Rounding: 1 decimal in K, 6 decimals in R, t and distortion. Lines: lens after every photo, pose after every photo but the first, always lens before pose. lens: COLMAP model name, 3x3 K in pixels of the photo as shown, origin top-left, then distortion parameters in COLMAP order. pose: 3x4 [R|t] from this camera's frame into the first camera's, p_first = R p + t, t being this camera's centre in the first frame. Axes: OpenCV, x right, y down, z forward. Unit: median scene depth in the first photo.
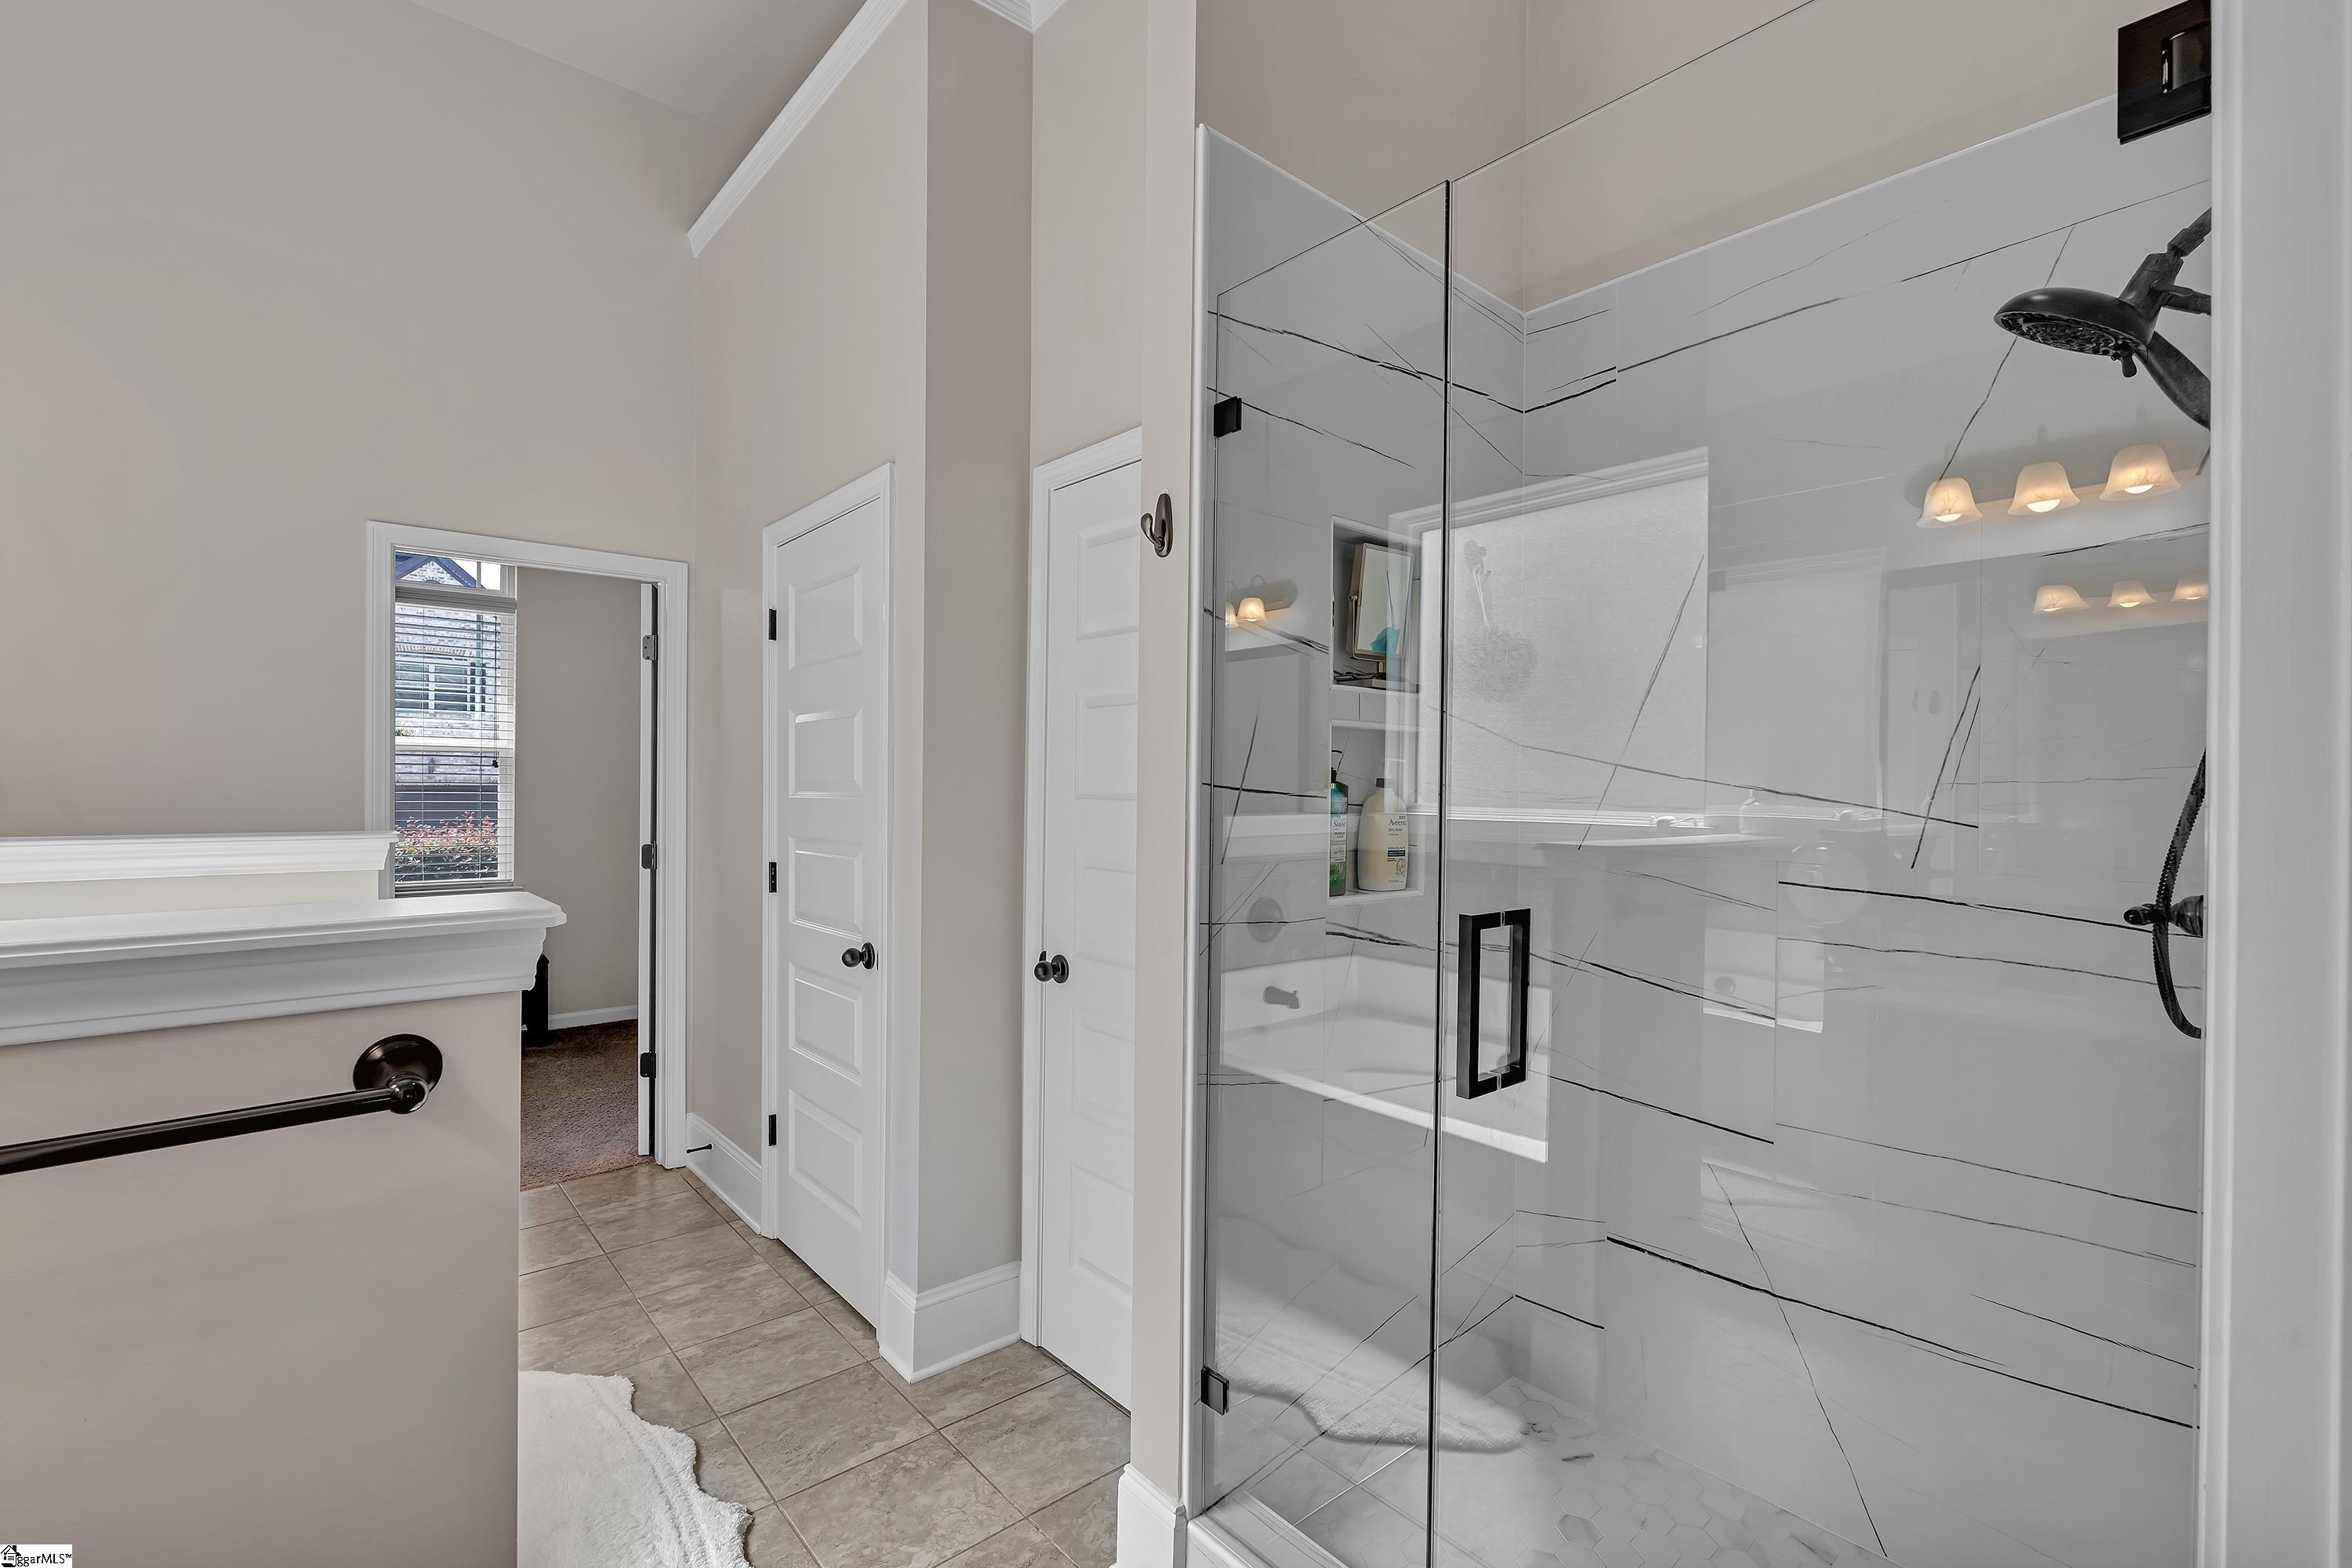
lens RADIAL K [[1026.6, 0, 1176.9], [0, 1026.6, 786.3], [0, 0, 1]] dist [-0.003812, 0.000262]
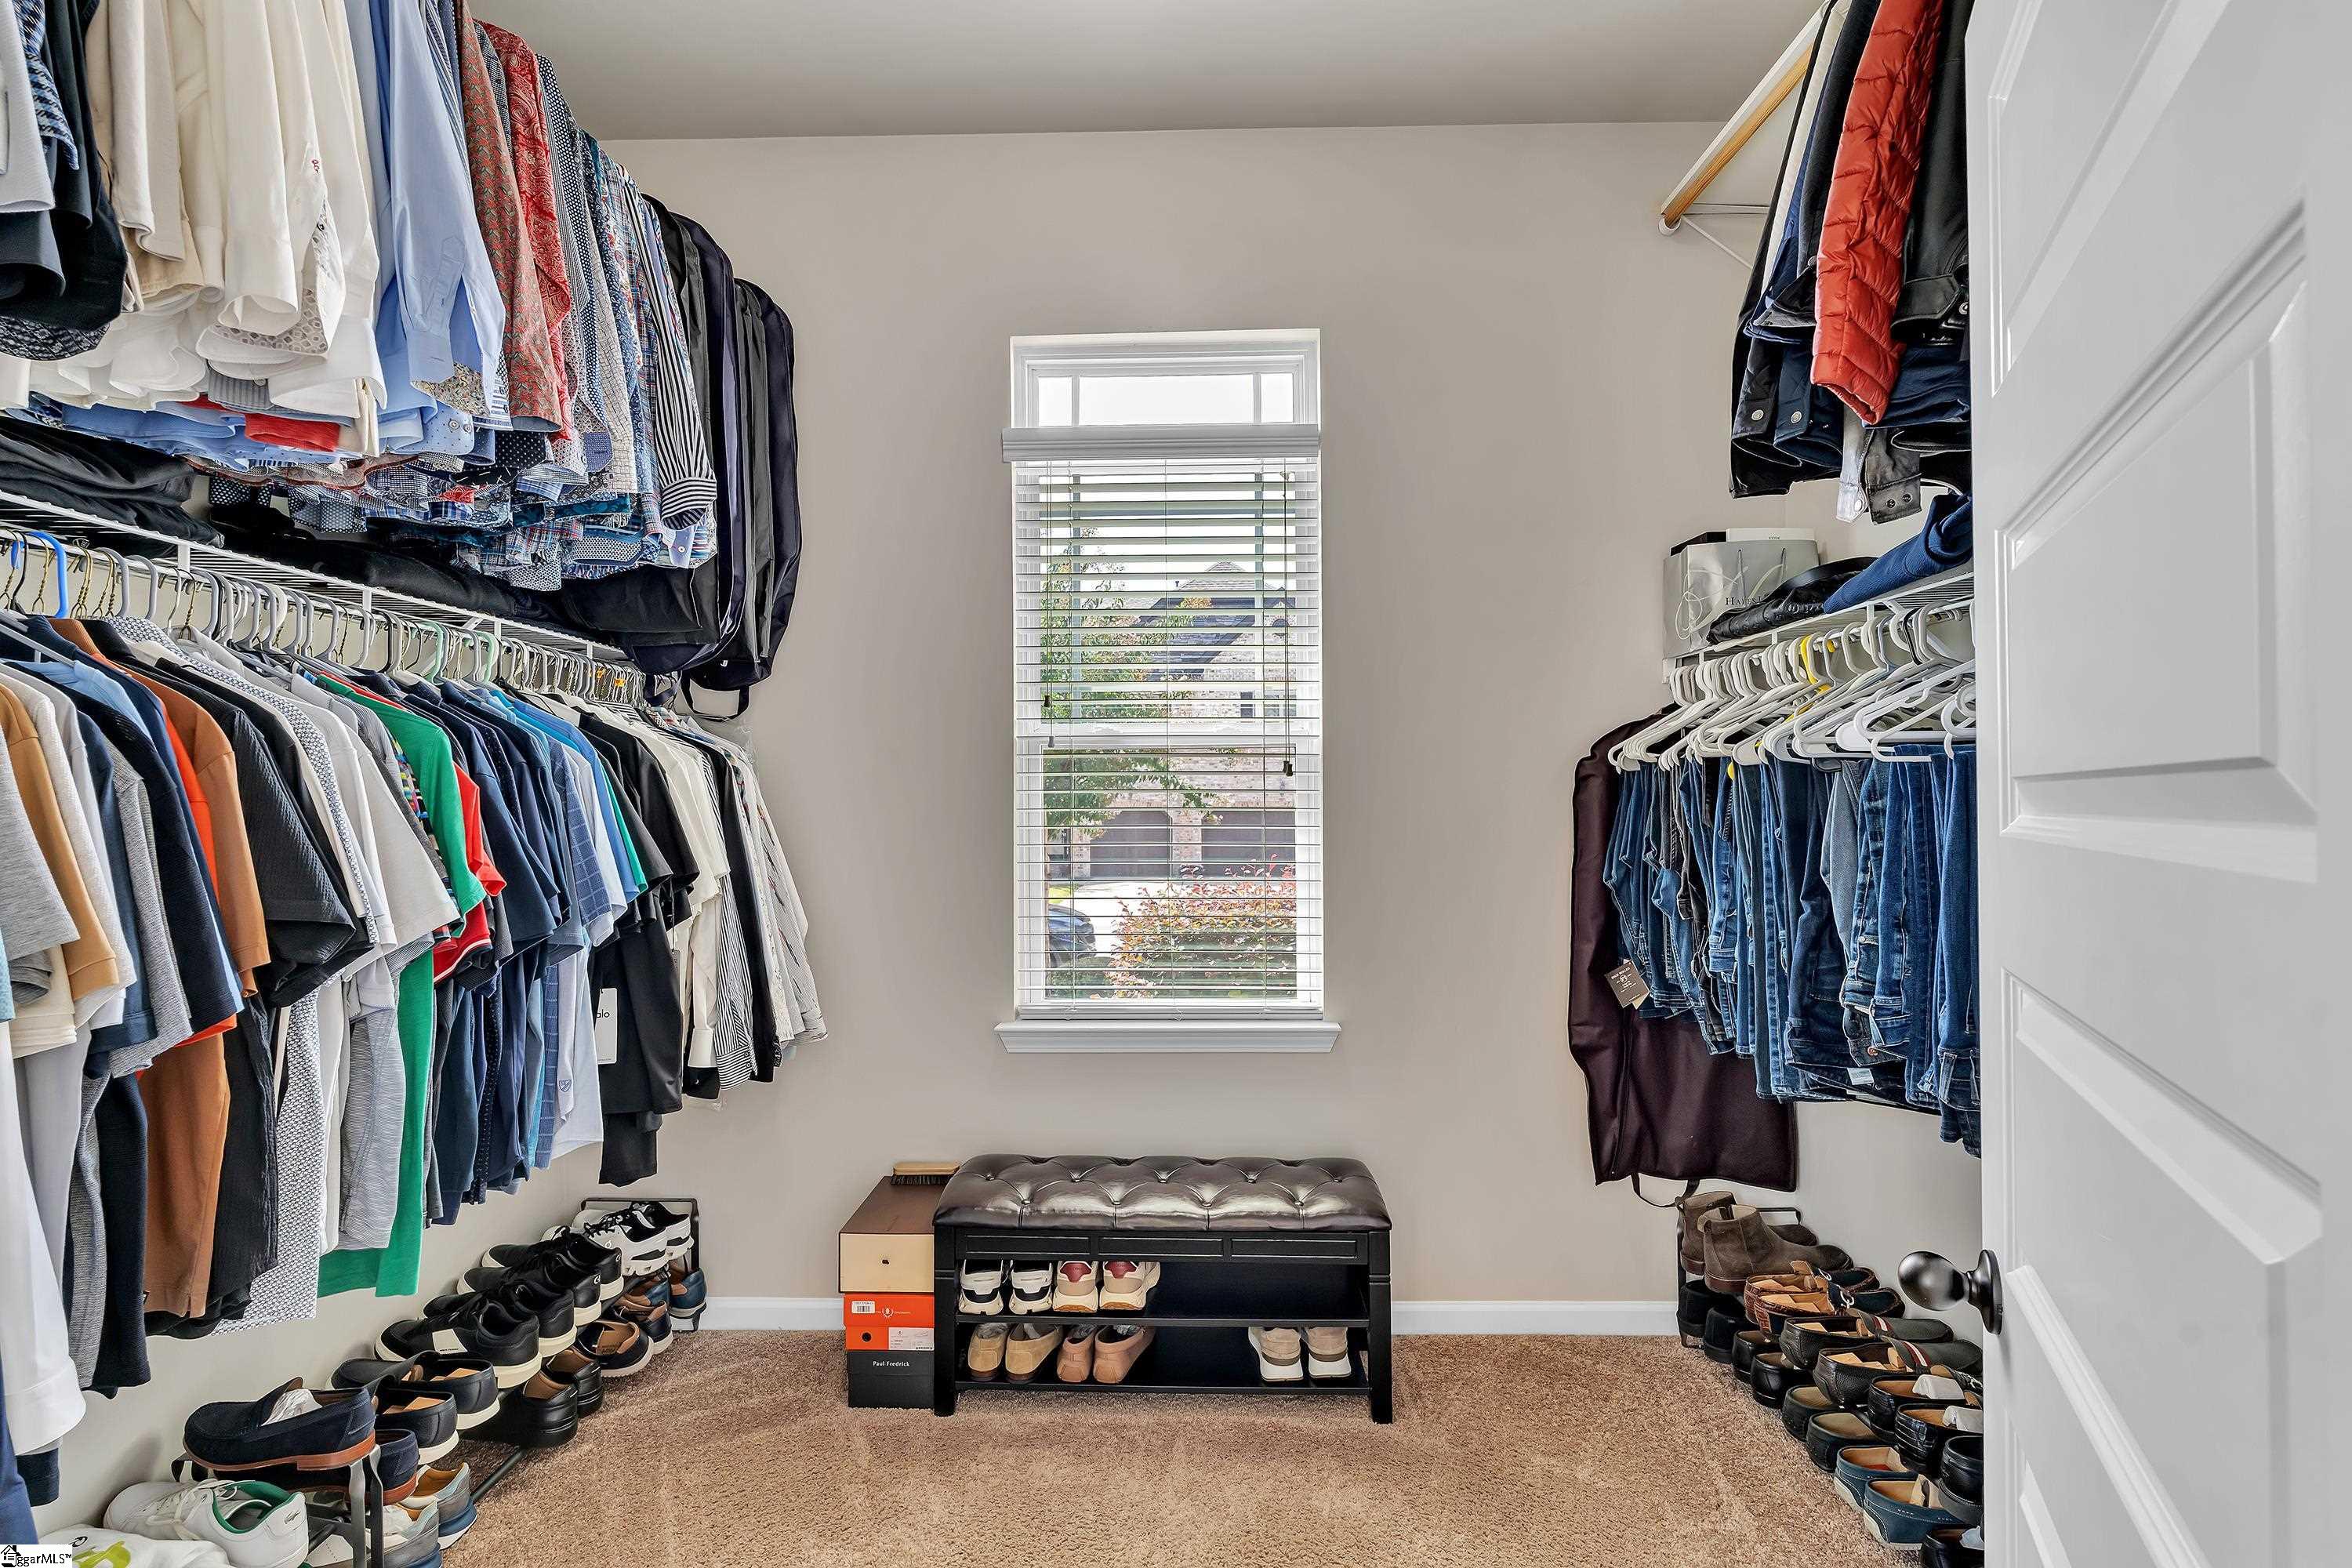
lens RADIAL K [[1026.6, 0, 1176.9], [0, 1026.6, 786.3], [0, 0, 1]] dist [-0.003812, 0.000262]
pose [[0.756625, -0.012869, -0.653723, -0.387353], [0.011225, 0.999915, -0.006691, -0.010824], [0.653753, -0.002276, 0.756704, 0.597834]]
